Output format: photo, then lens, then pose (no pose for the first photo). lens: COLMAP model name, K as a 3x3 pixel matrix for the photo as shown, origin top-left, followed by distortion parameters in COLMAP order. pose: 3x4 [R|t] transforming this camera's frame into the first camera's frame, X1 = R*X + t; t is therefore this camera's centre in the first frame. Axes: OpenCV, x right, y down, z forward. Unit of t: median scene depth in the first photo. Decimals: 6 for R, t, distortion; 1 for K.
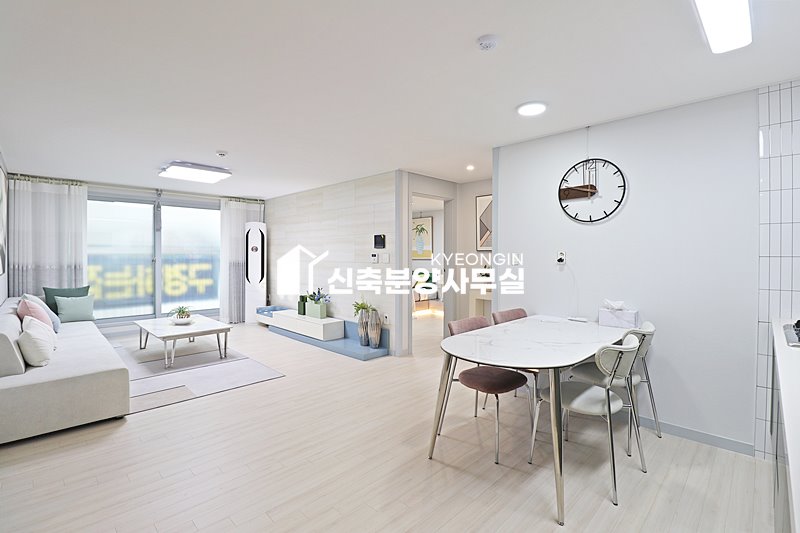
lens RADIAL K [[369.3, 0, 400.2], [0, 369.3, 261.8], [0, 0, 1]] dist [-0.010526, -0.003227]
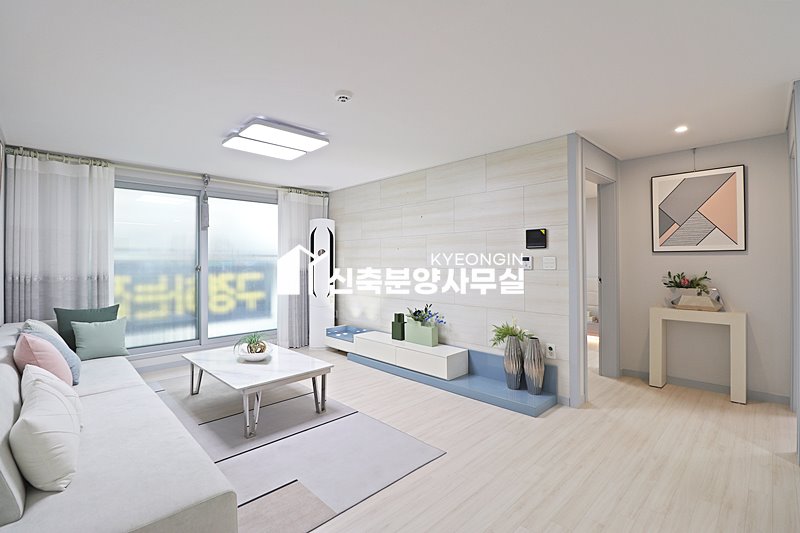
lens RADIAL K [[369.3, 0, 400.7], [0, 369.3, 263.8], [0, 0, 1]] dist [-0.010526, -0.003227]
pose [[0.999926, -0.007355, -0.009726, -0.284876], [0.007231, 0.999893, -0.012726, -0.000921], [0.009818, 0.012655, 0.999872, 0.282358]]
